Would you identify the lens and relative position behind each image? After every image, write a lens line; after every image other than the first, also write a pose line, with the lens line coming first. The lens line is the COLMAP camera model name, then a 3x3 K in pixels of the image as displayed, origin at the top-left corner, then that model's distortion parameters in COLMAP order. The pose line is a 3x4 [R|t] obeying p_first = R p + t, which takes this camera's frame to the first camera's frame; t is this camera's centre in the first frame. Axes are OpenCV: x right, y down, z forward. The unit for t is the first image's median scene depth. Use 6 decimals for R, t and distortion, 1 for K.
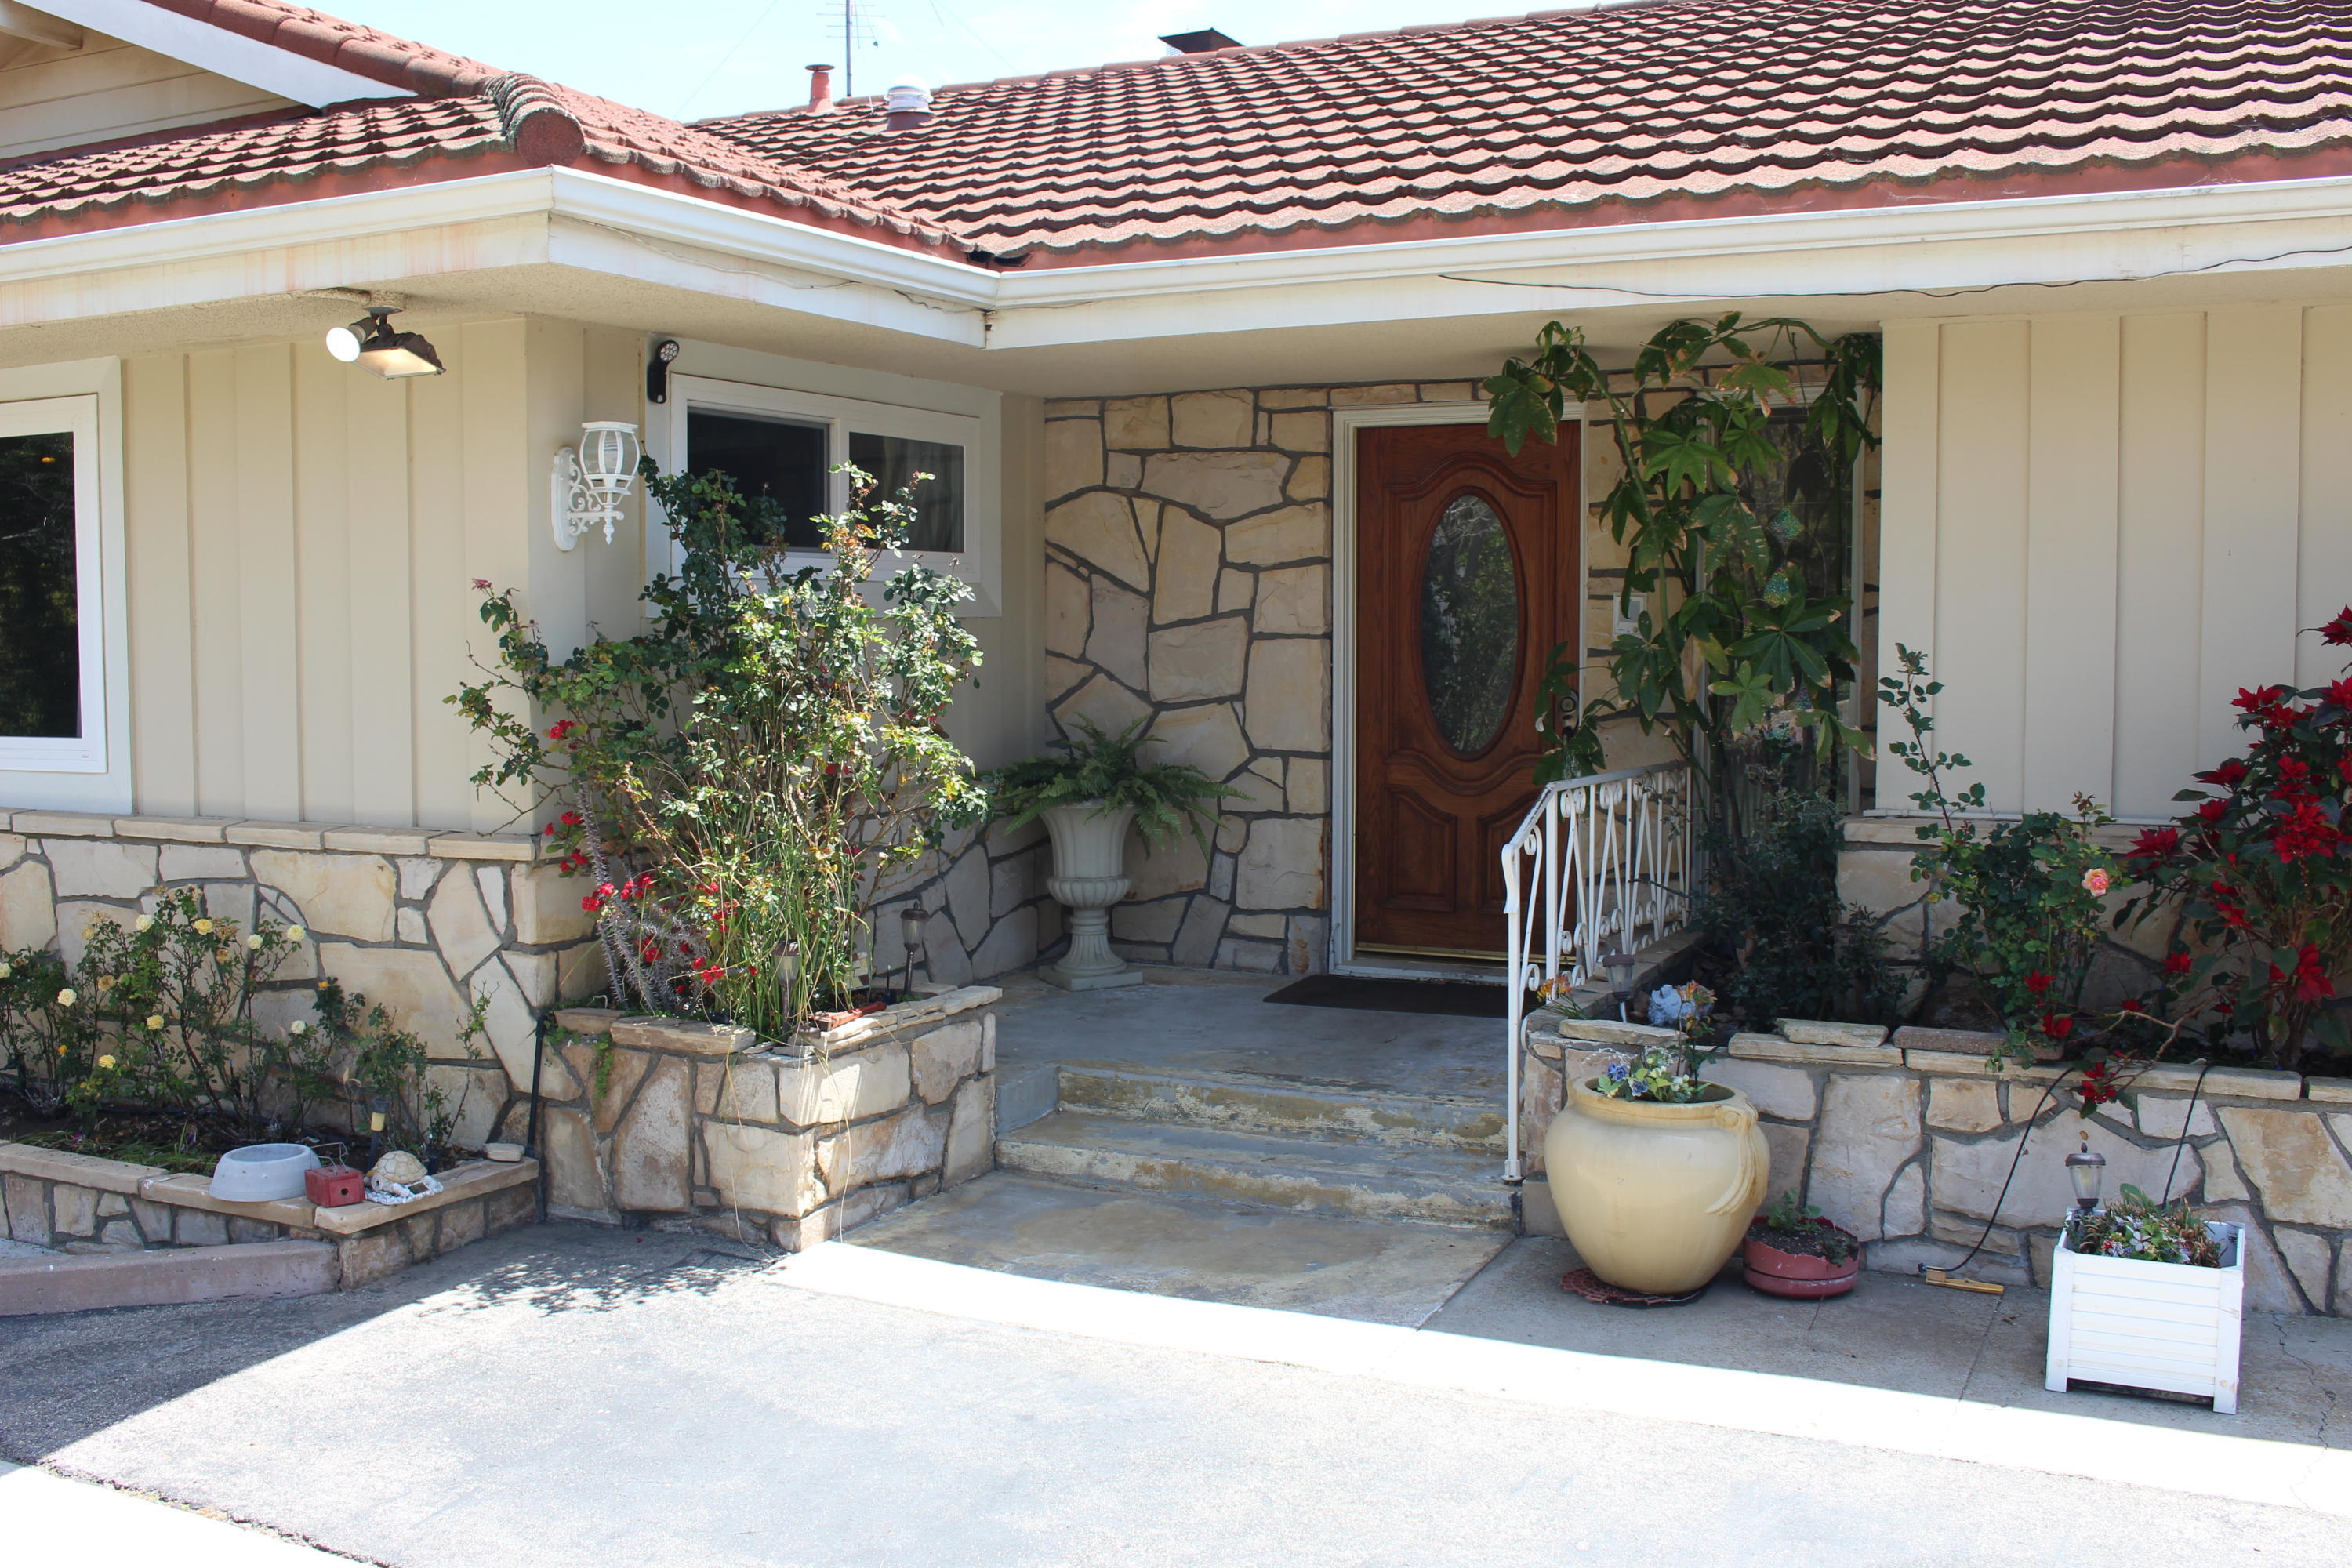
lens RADIAL K [[2248.9, 0, 1177.9], [0, 2248.9, 770.6], [0, 0, 1]] dist [-0.075999, 0.000000]
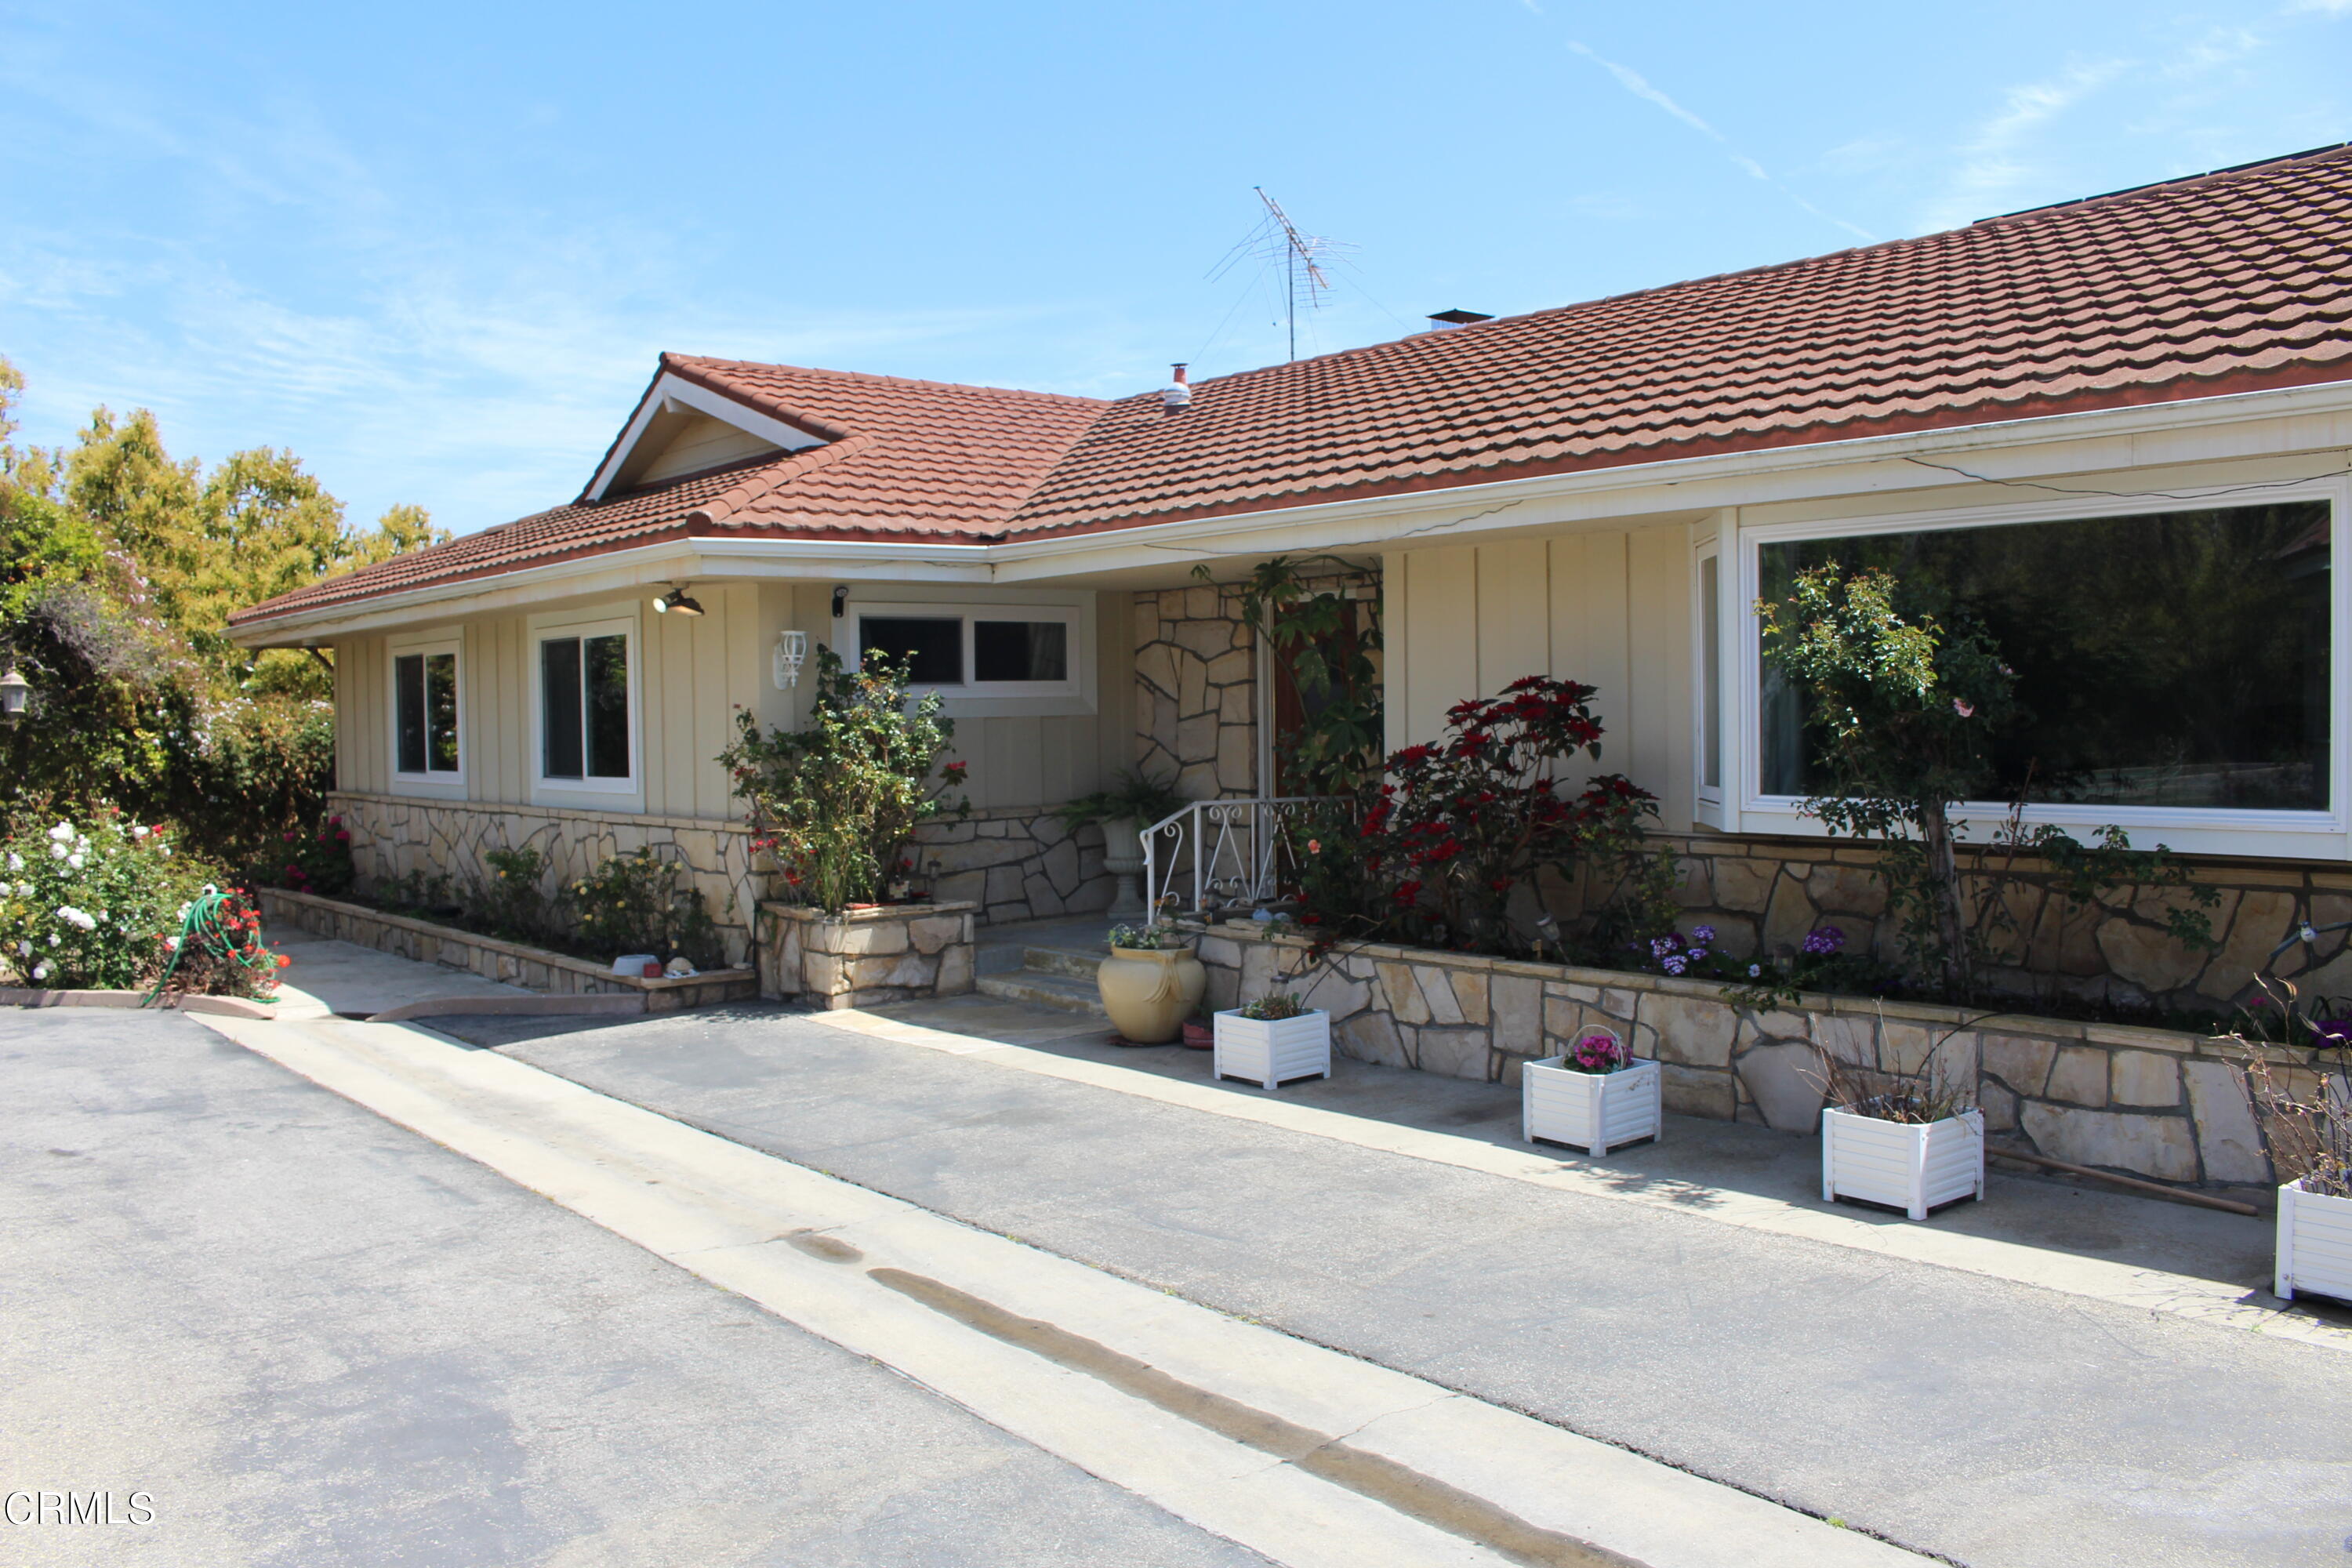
lens RADIAL K [[2071.1, 0, 1174.4], [0, 2071.1, 785.1], [0, 0, 1]] dist [-0.006636, 0.000328]
pose [[0.903298, 0.004237, -0.428993, 0.936377], [-0.014195, 0.999699, -0.020015, 0.027978], [0.428779, 0.024169, 0.903086, -0.646789]]
